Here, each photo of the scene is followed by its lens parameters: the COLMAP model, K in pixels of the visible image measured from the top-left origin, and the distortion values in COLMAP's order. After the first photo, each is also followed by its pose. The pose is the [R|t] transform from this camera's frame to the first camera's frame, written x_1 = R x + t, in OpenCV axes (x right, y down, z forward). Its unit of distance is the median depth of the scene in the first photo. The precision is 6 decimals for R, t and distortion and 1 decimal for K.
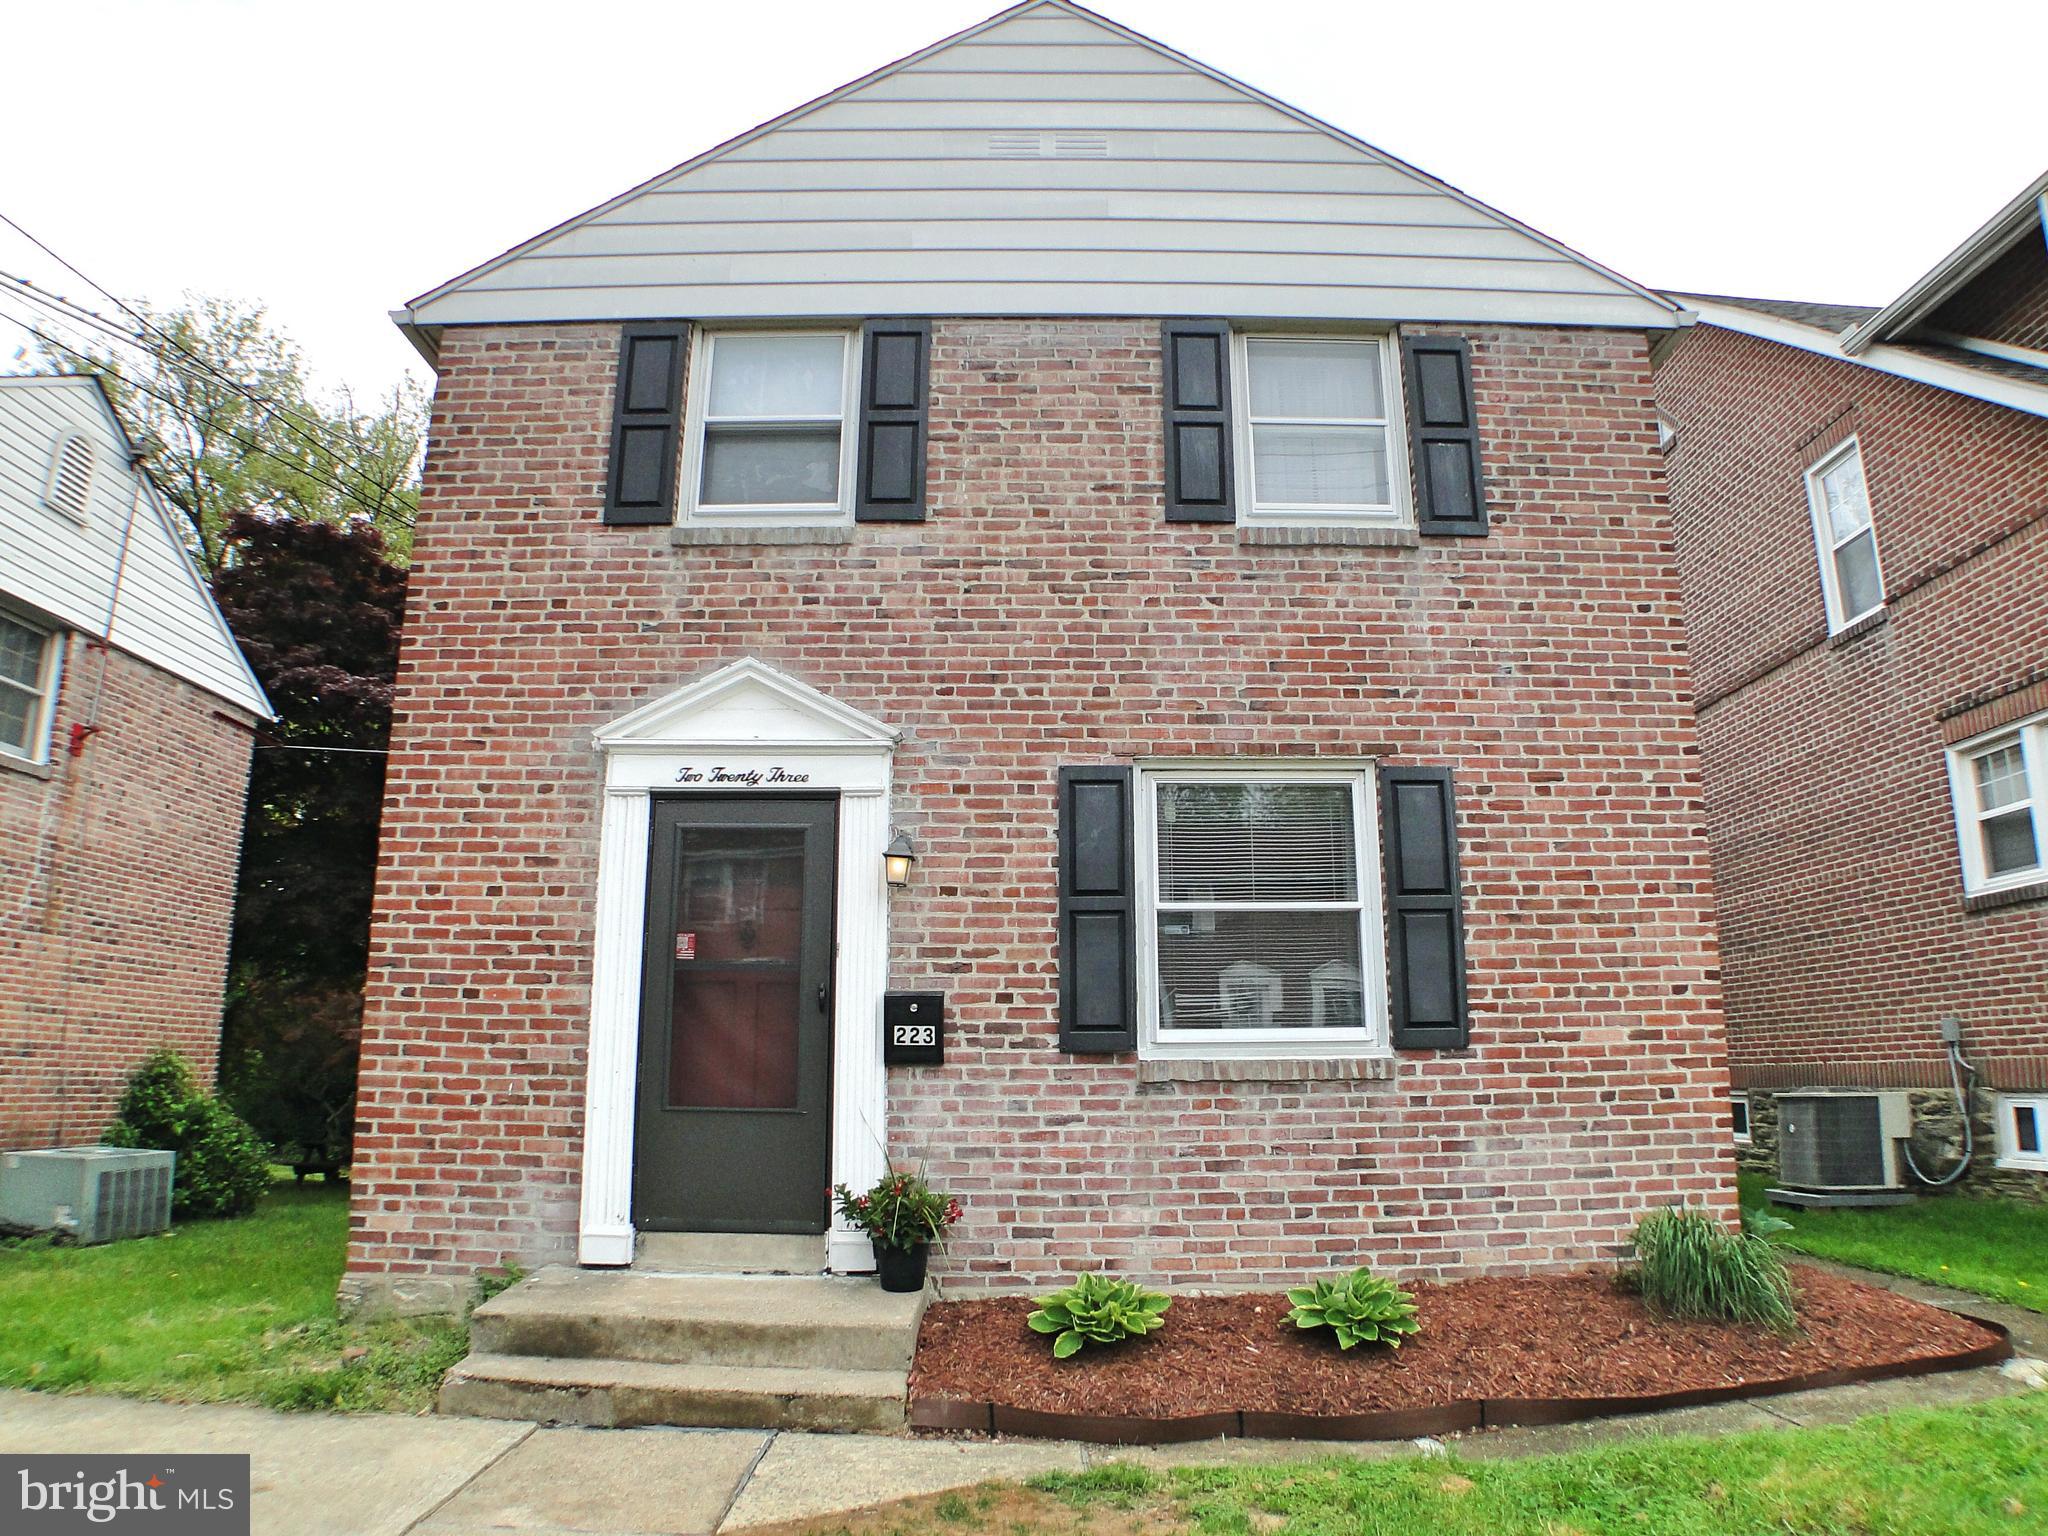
lens RADIAL K [[1334.1, 0, 1029.9], [0, 1334.1, 767.6], [0, 0, 1]] dist [-0.132158, 0.028793]
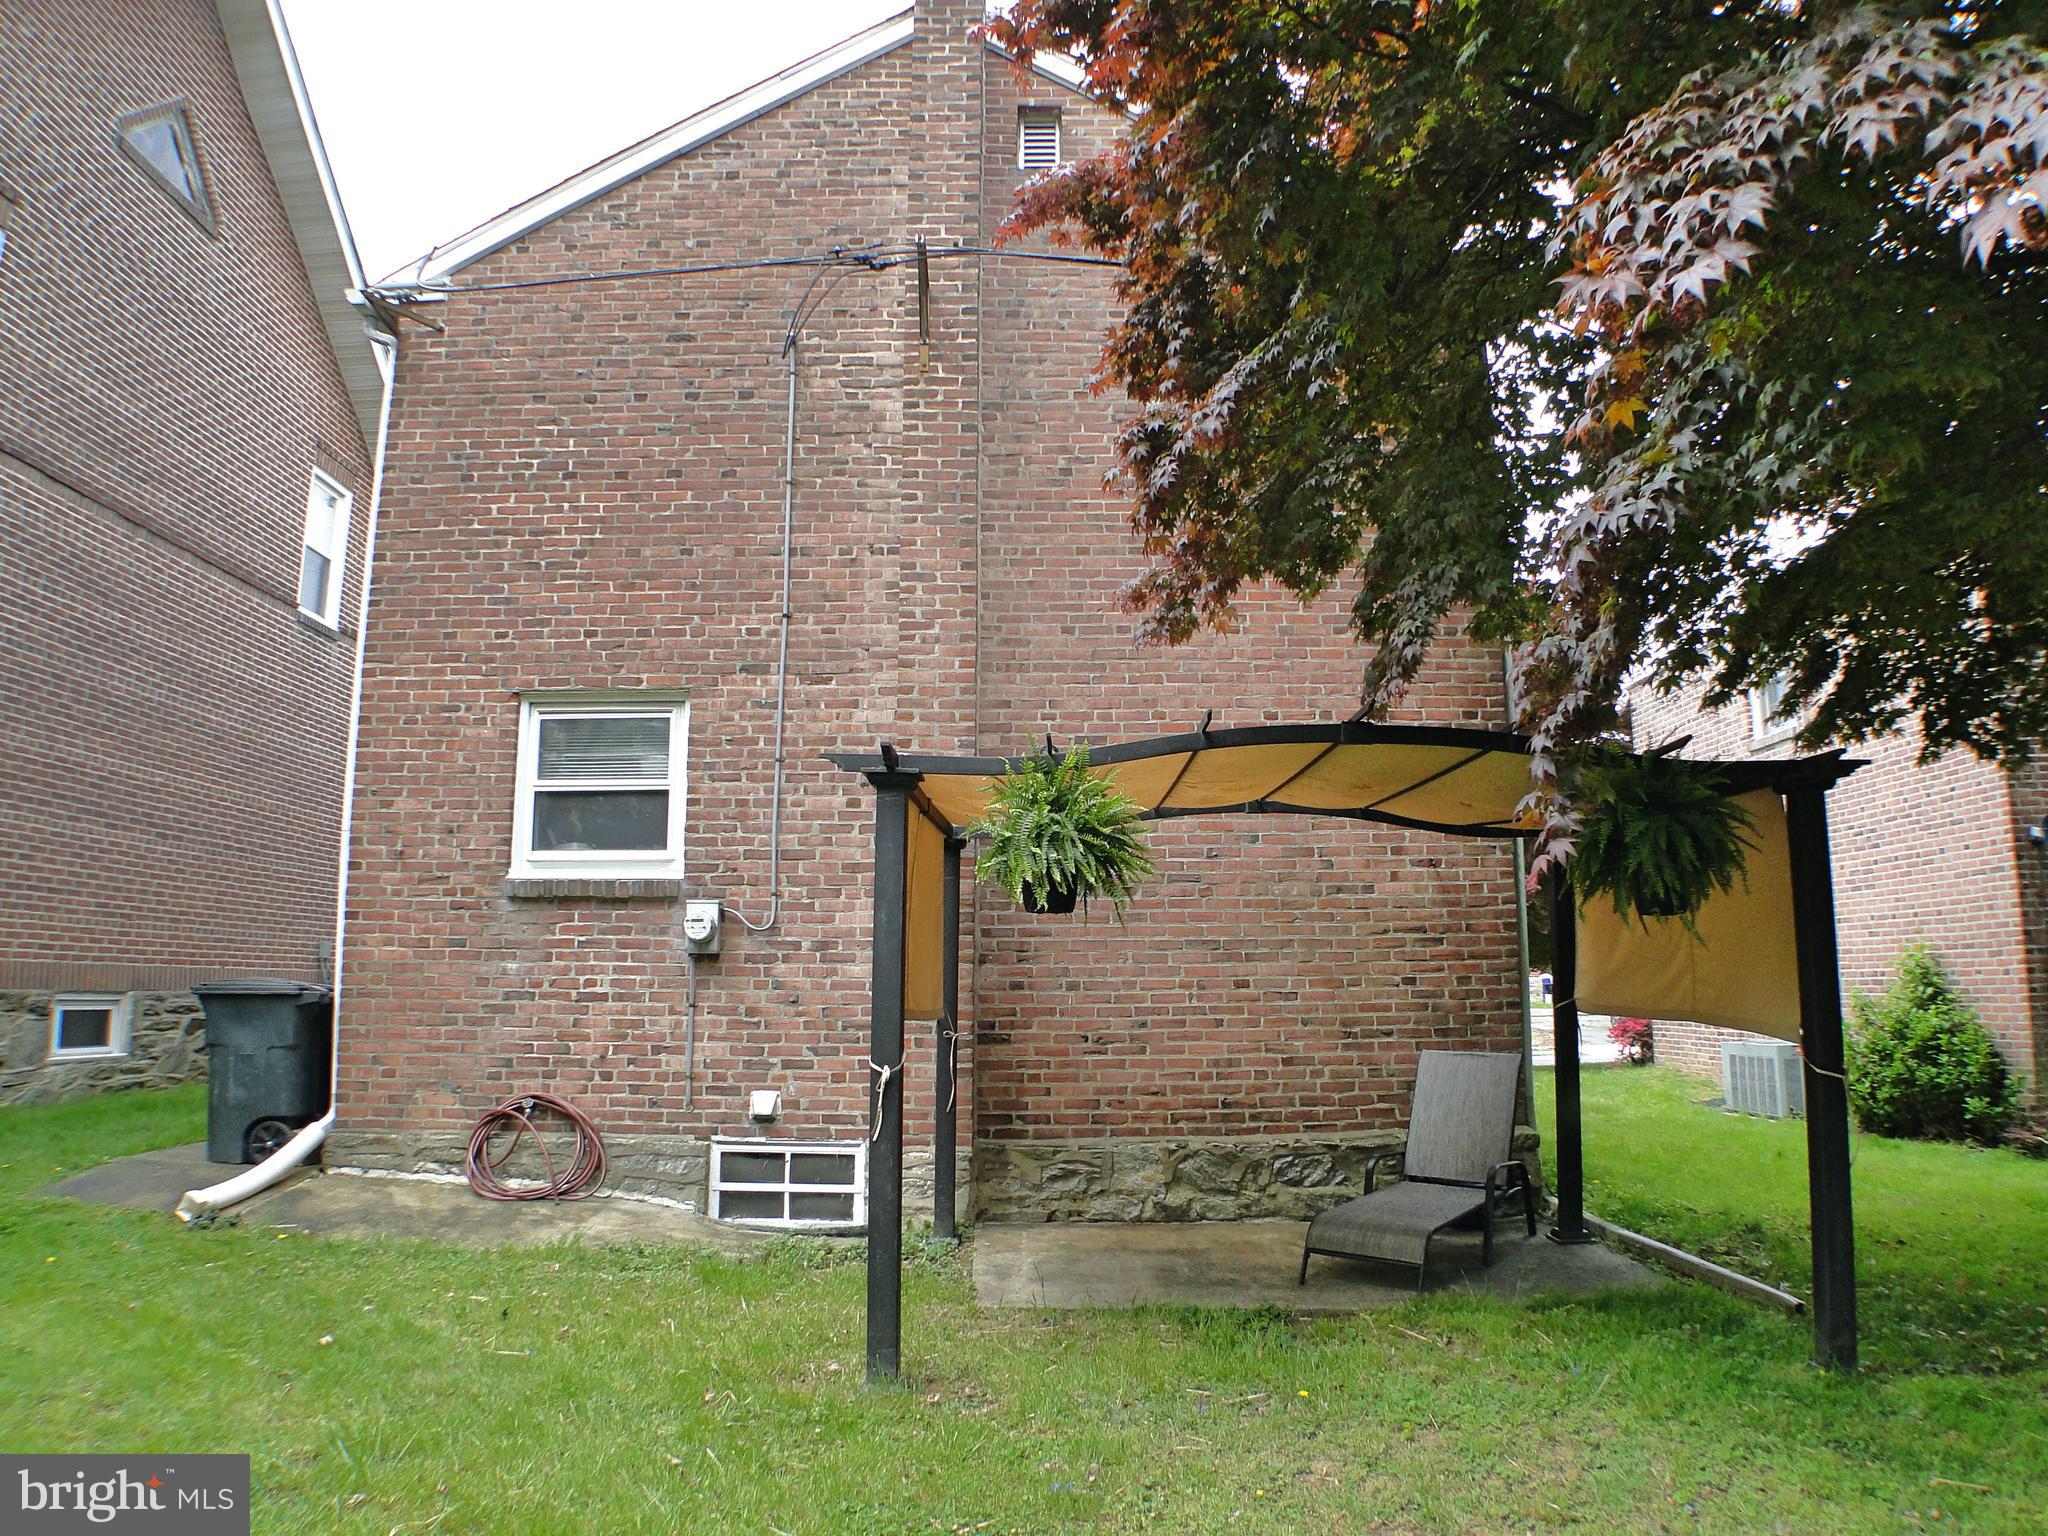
lens RADIAL K [[1334.1, 0, 1039.7], [0, 1334.1, 759.9], [0, 0, 1]] dist [-0.132158, 0.028793]
pose [[-0.999951, 0.003765, -0.009192, -0.068893], [0.006988, 0.924289, -0.381629, 0.792573], [0.007059, -0.381675, -0.924270, 3.371127]]
